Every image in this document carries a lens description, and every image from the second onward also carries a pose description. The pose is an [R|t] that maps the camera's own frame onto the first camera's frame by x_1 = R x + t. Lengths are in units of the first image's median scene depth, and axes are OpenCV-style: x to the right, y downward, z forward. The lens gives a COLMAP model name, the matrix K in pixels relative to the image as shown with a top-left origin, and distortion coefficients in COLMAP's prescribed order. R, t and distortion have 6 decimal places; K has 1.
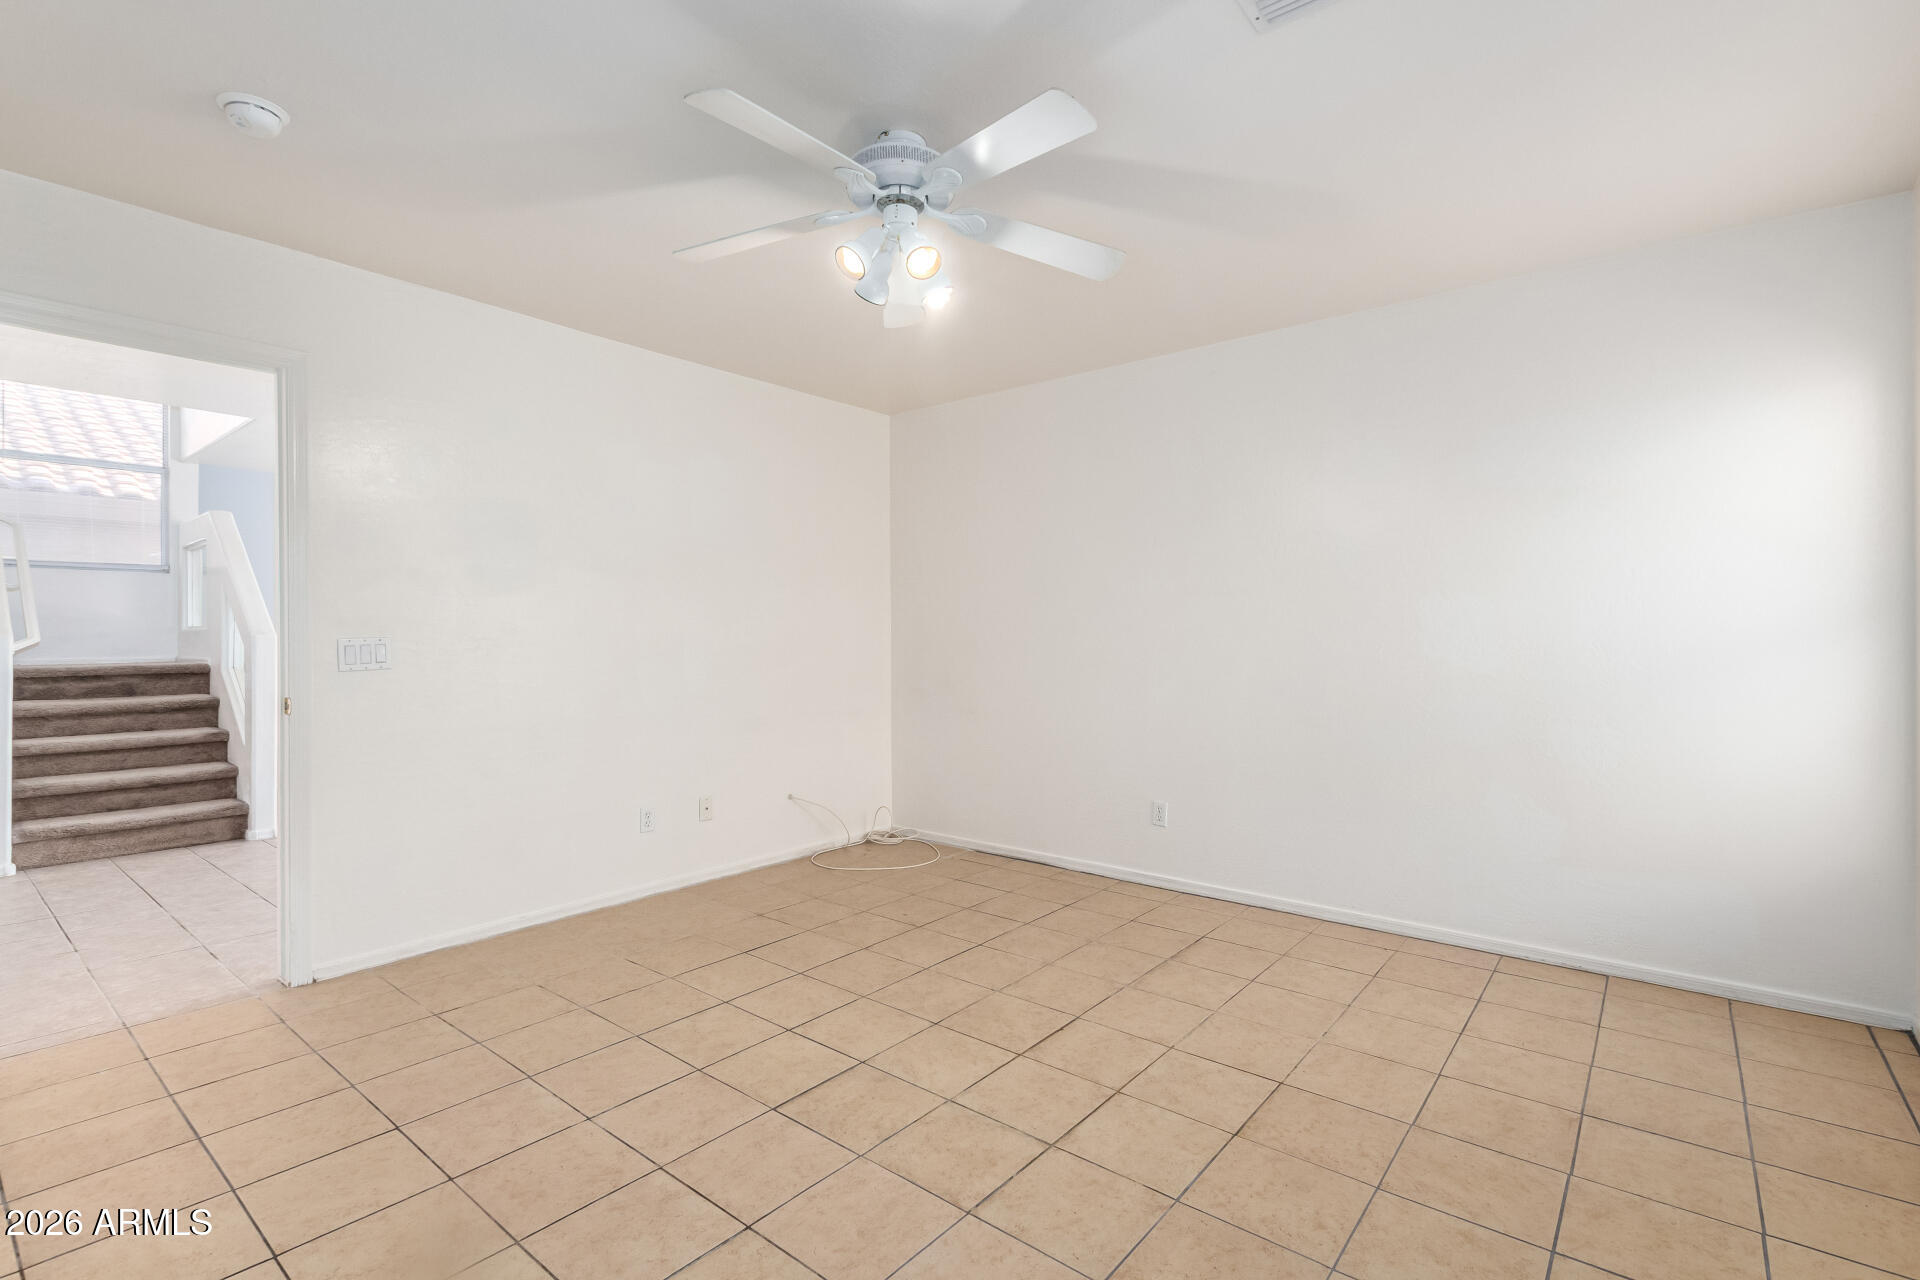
lens RADIAL K [[877.5, 0, 957.7], [0, 877.5, 639.5], [0, 0, 1]] dist [0.005098, 0.000118]
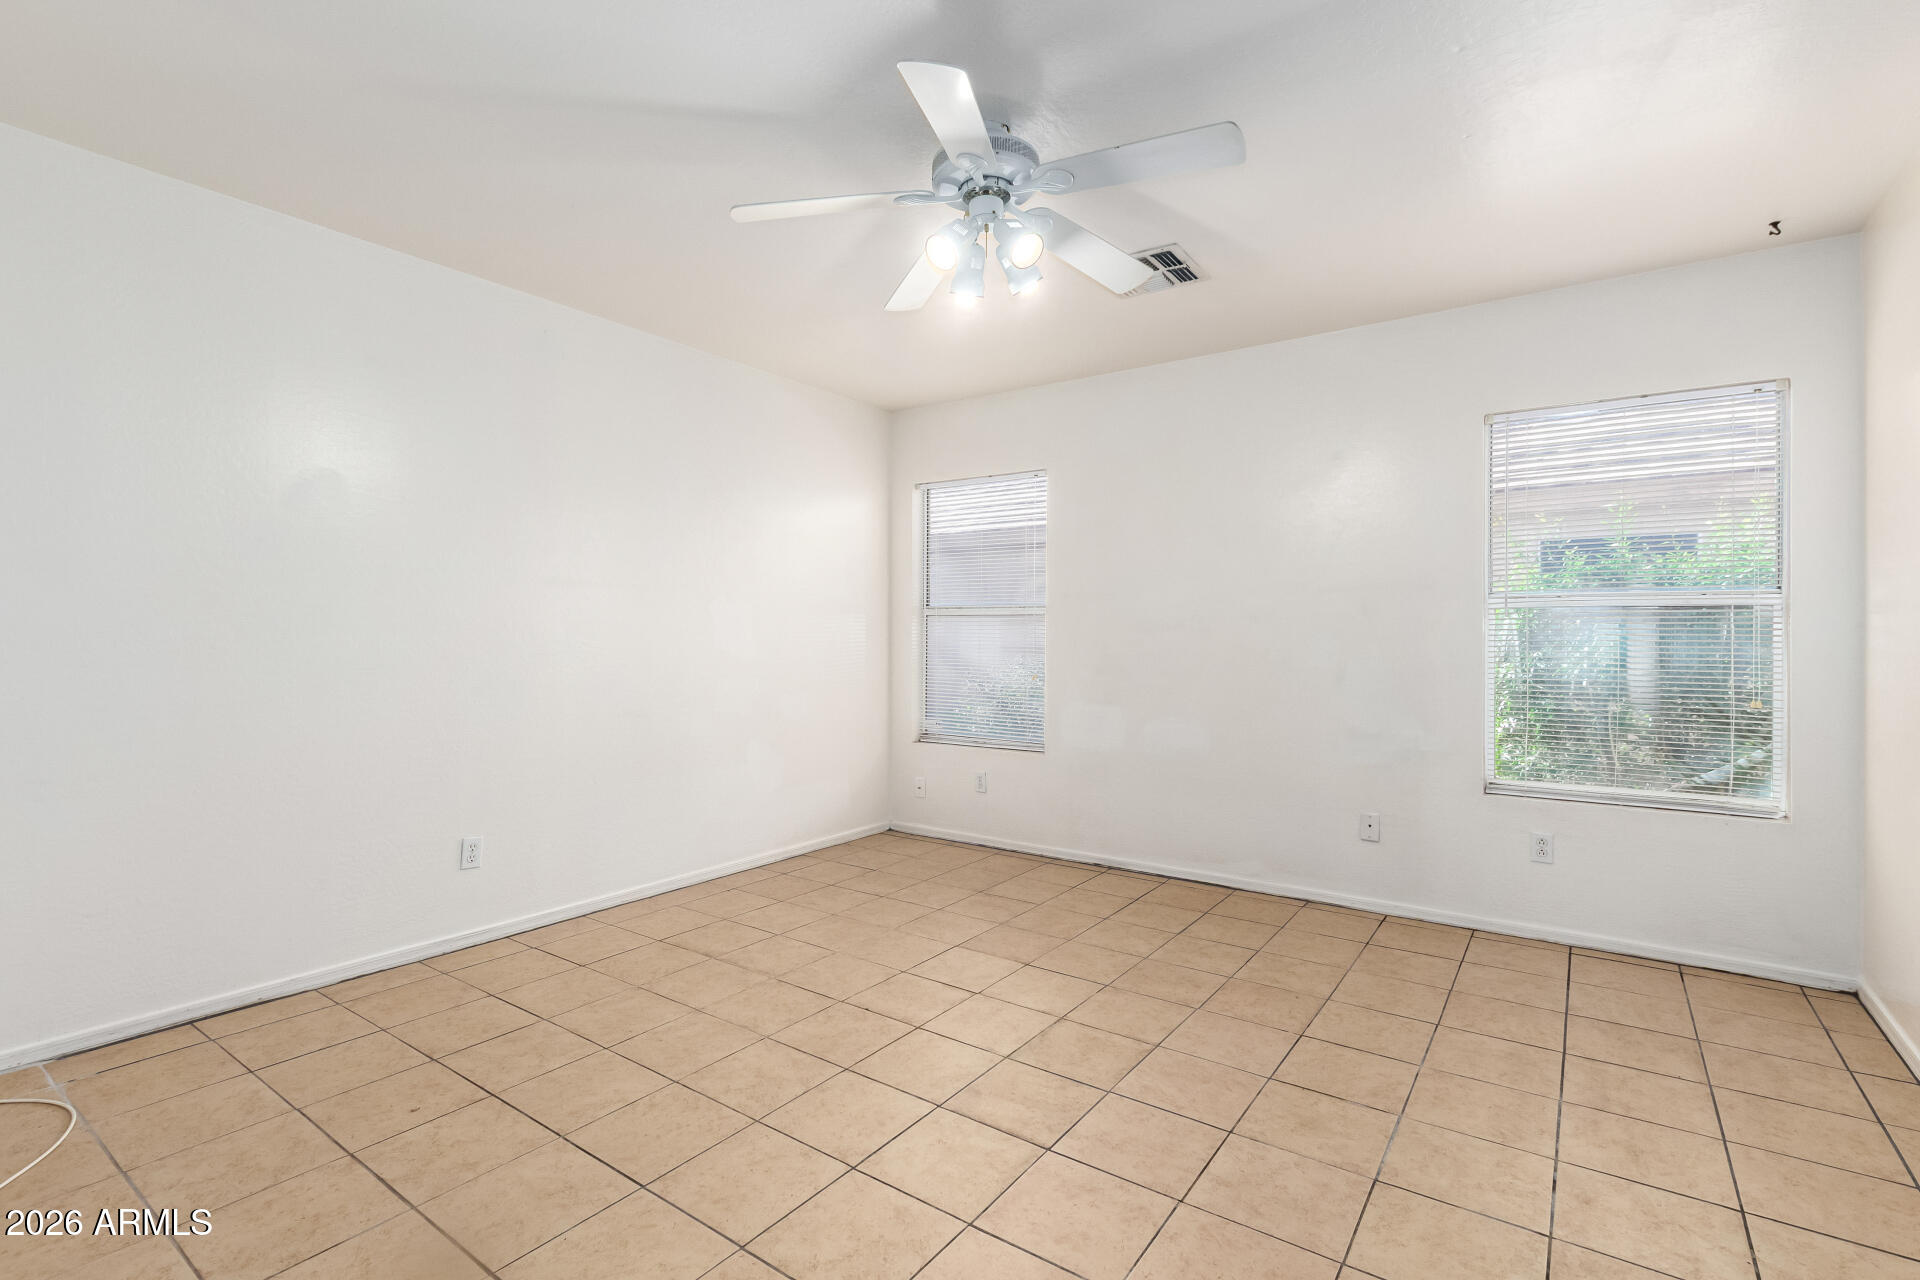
lens RADIAL K [[877.5, 0, 957.7], [0, 877.5, 639.5], [0, 0, 1]] dist [0.005098, 0.000118]
pose [[-0.064652, -0.002484, 0.997905, -0.859690], [-0.001909, 0.999995, 0.002366, 0.004194], [-0.997906, -0.001752, -0.064657, 0.893807]]
